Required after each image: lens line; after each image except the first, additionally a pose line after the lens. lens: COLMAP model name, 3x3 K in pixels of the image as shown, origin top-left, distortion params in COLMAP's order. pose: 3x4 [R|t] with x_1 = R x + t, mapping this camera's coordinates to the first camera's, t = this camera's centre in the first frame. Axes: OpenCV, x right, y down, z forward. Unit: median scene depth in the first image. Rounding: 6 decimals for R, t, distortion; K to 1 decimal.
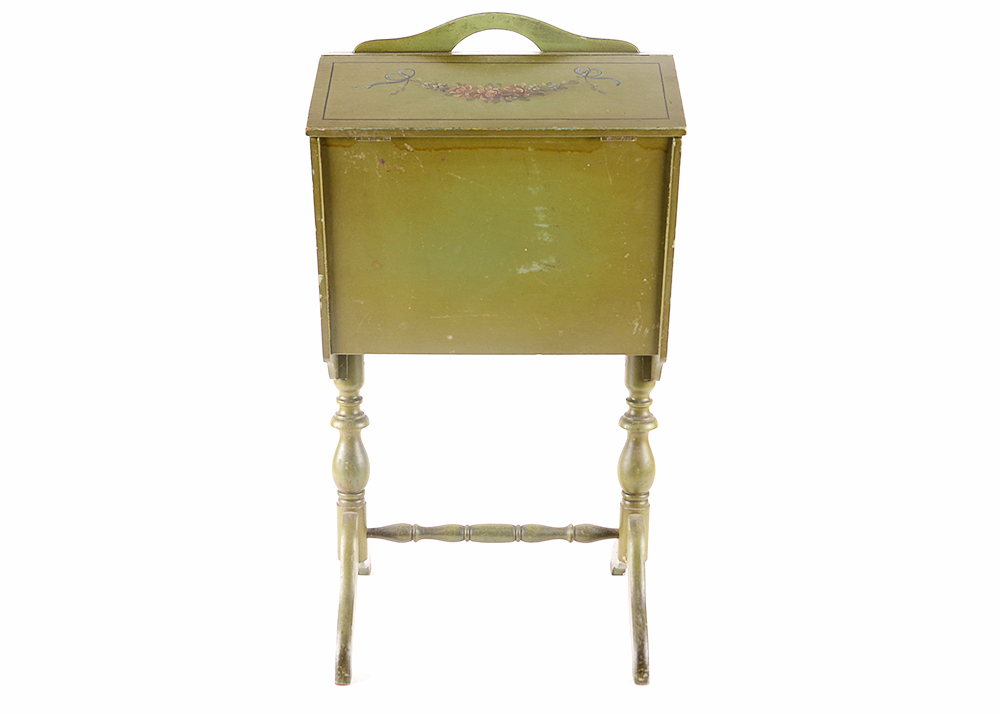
lens RADIAL K [[955.4, 0, 494.0], [0, 955.4, 356.7], [0, 0, 1]] dist [-0.017485, 0.000000]
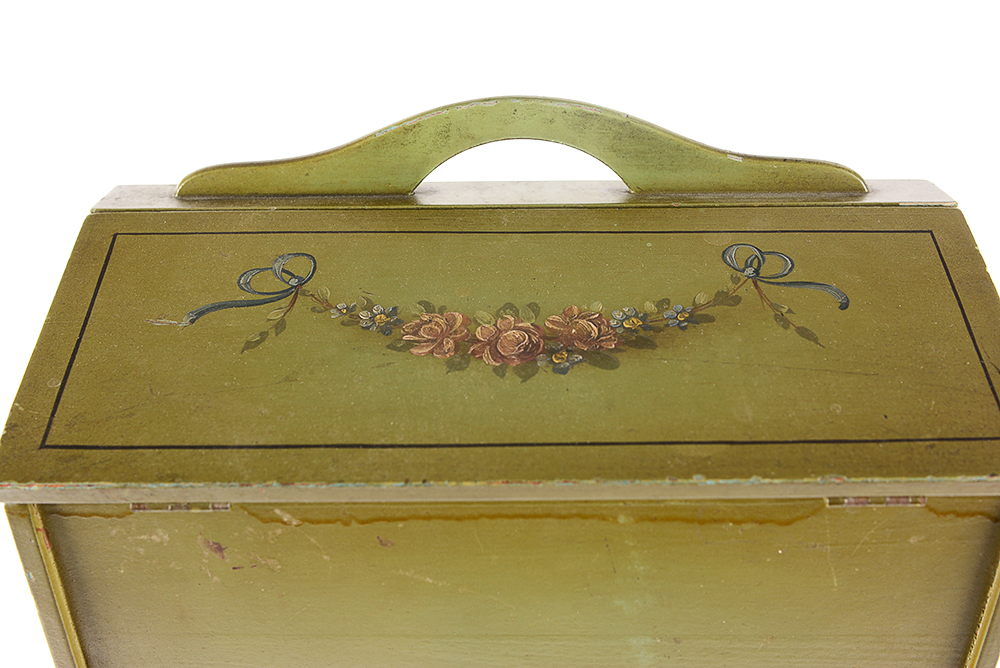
lens RADIAL K [[909.1, 0, 502.0], [0, 909.1, 333.2], [0, 0, 1]] dist [-0.023868, -0.010462]
pose [[0.999967, -0.007913, 0.001800, -0.007761], [0.007804, 0.998493, 0.054328, -0.296310], [-0.002227, -0.054312, 0.998522, 0.639667]]
